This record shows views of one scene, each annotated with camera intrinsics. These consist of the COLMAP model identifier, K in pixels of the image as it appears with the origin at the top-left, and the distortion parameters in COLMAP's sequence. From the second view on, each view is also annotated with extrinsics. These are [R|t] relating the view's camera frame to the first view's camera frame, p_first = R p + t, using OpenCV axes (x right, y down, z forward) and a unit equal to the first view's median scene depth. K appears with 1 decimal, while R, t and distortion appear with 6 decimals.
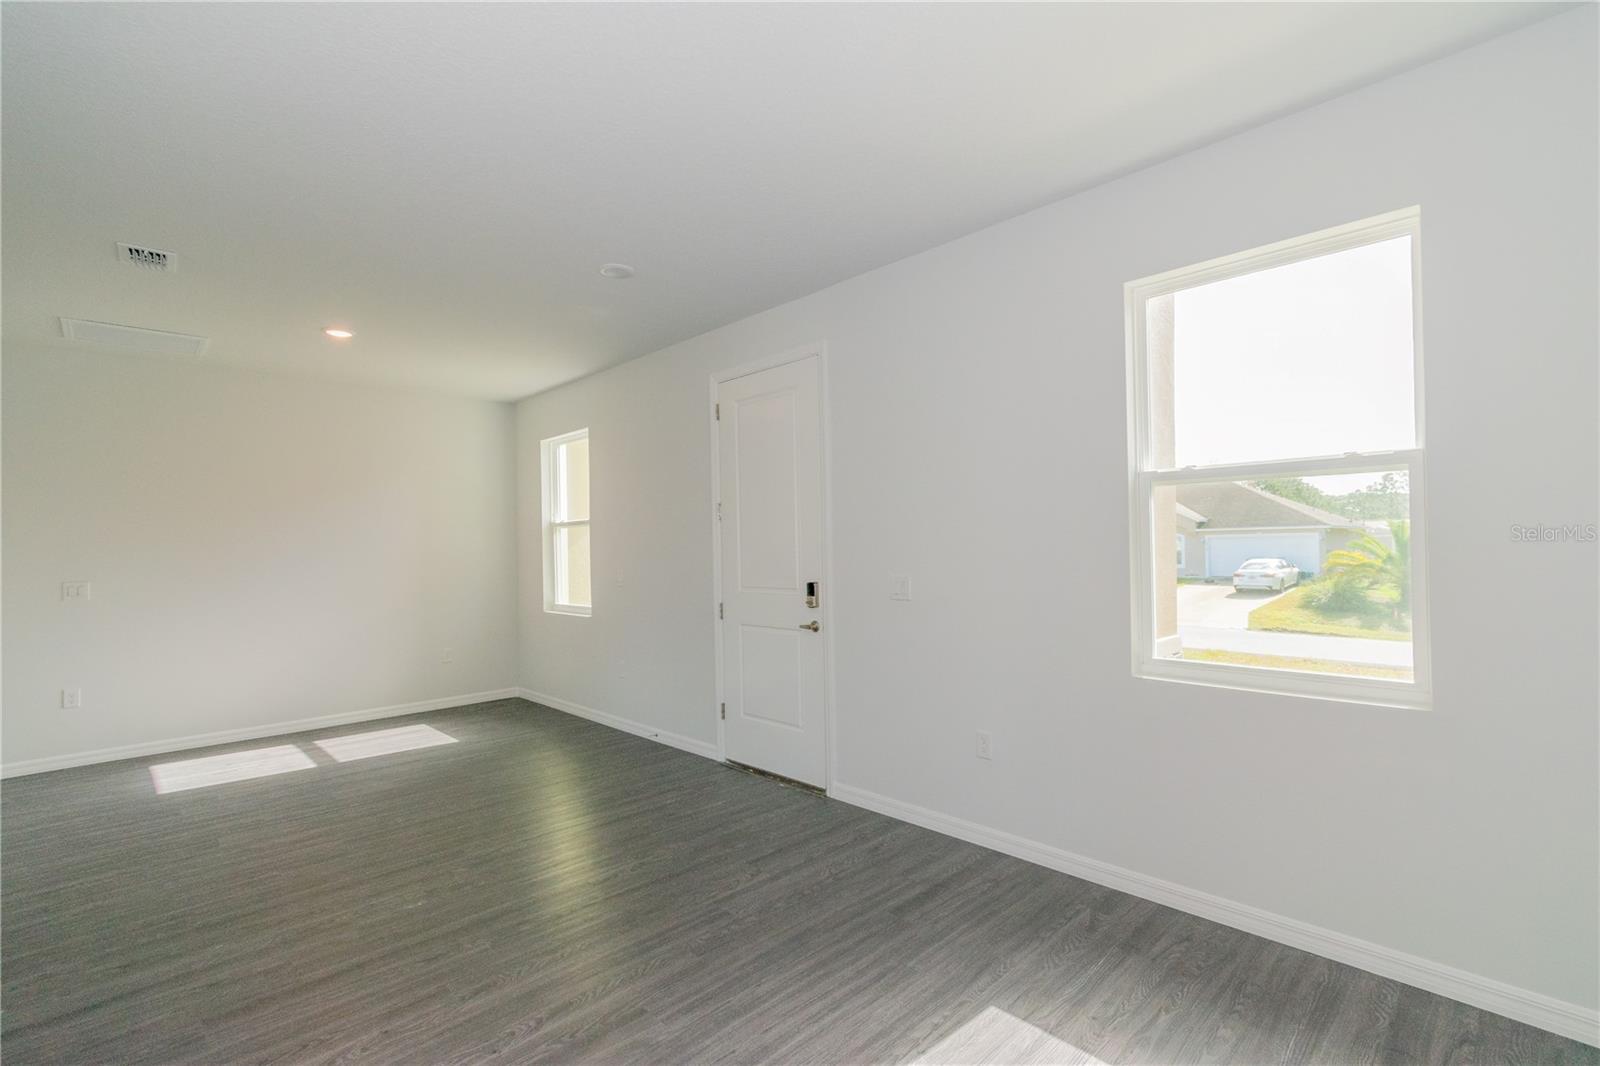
lens RADIAL K [[725.3, 0, 811.4], [0, 725.3, 541.0], [0, 0, 1]] dist [-0.000239, -0.001791]
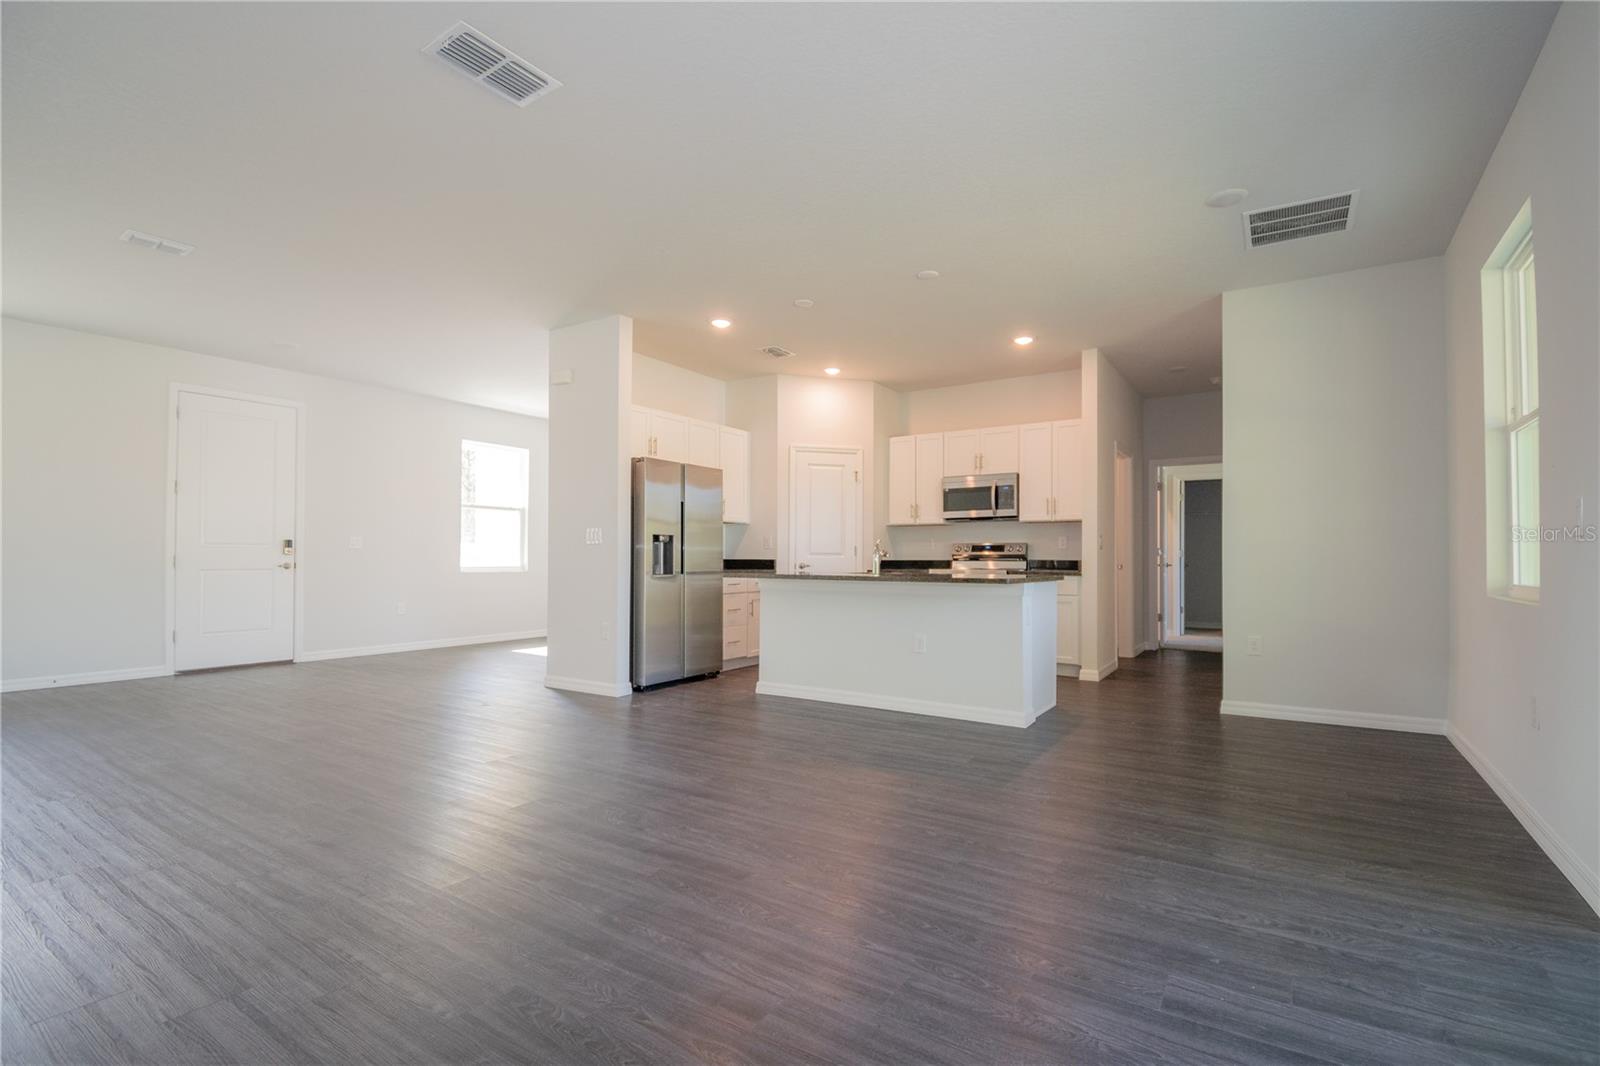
lens RADIAL K [[725.3, 0, 841.6], [0, 725.3, 553.5], [0, 0, 1]] dist [-0.000239, -0.001791]
pose [[-0.219488, 0.032683, 0.975068, -2.288540], [-0.007258, 0.999356, -0.035131, 0.164038], [-0.975588, -0.014788, -0.219110, 0.117747]]
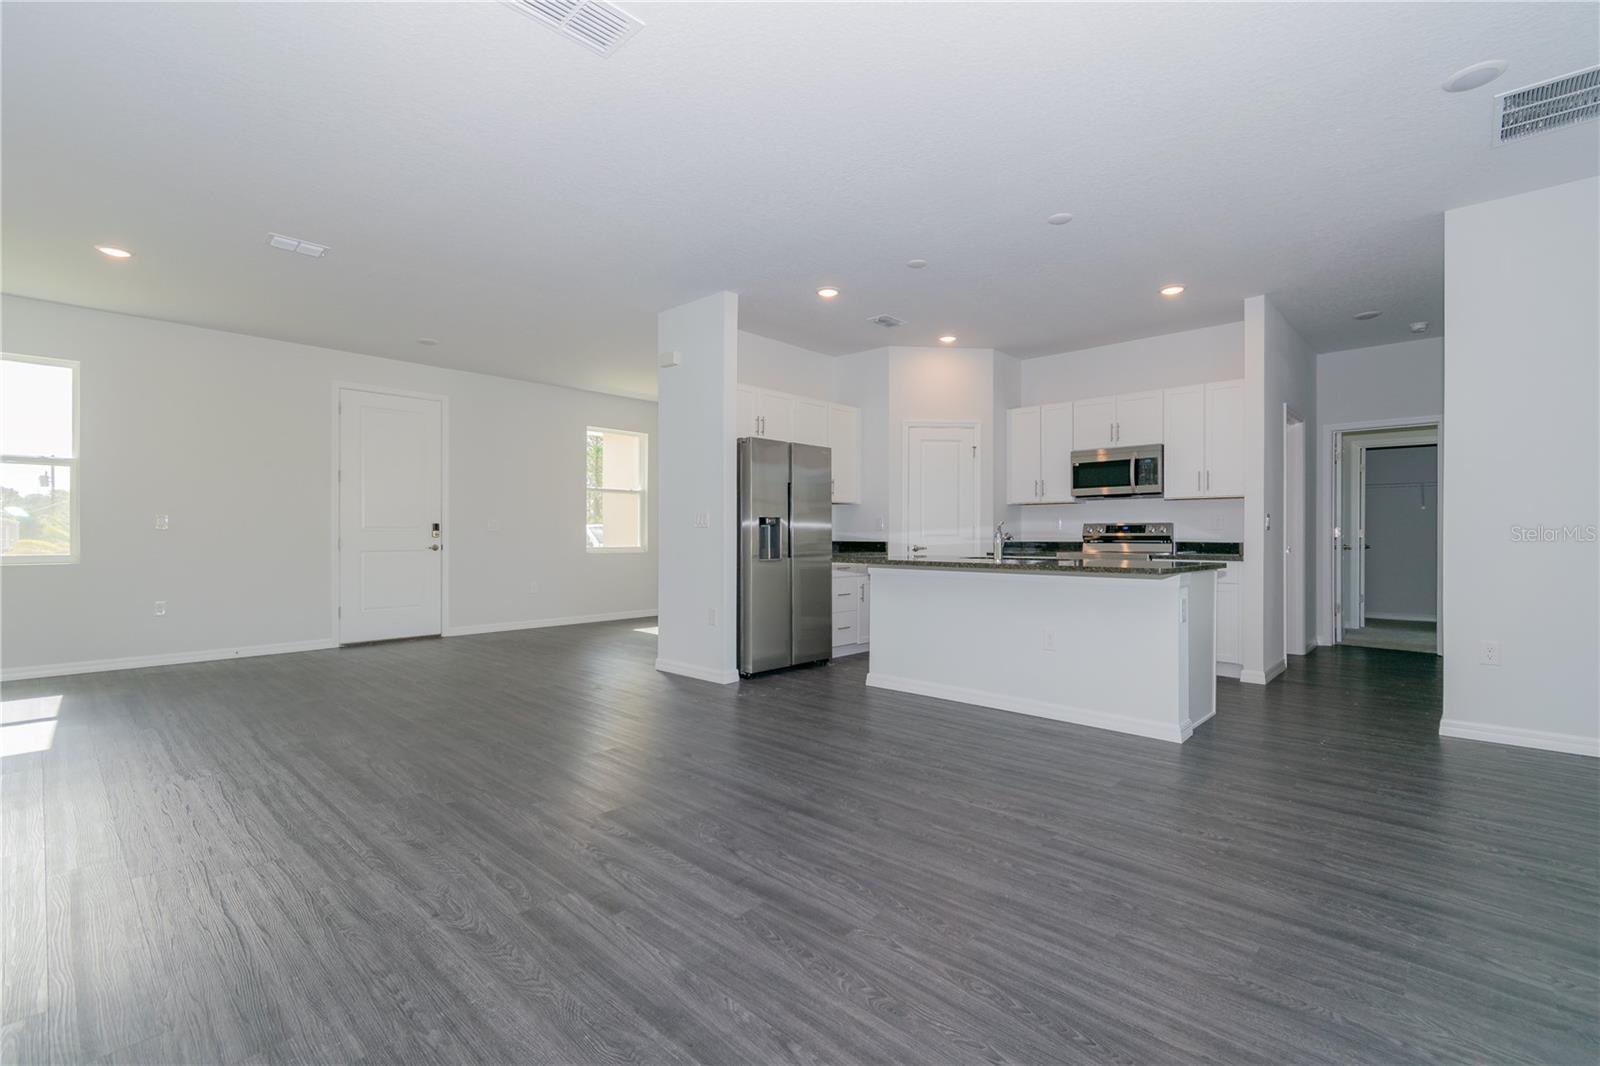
lens RADIAL K [[725.3, 0, 811.6], [0, 725.3, 536.2], [0, 0, 1]] dist [-0.000239, -0.001791]
pose [[-0.024305, 0.027076, 0.999338, -2.187687], [-0.011357, 0.999561, -0.027359, 0.151365], [-0.999640, -0.012015, -0.023986, 0.100095]]
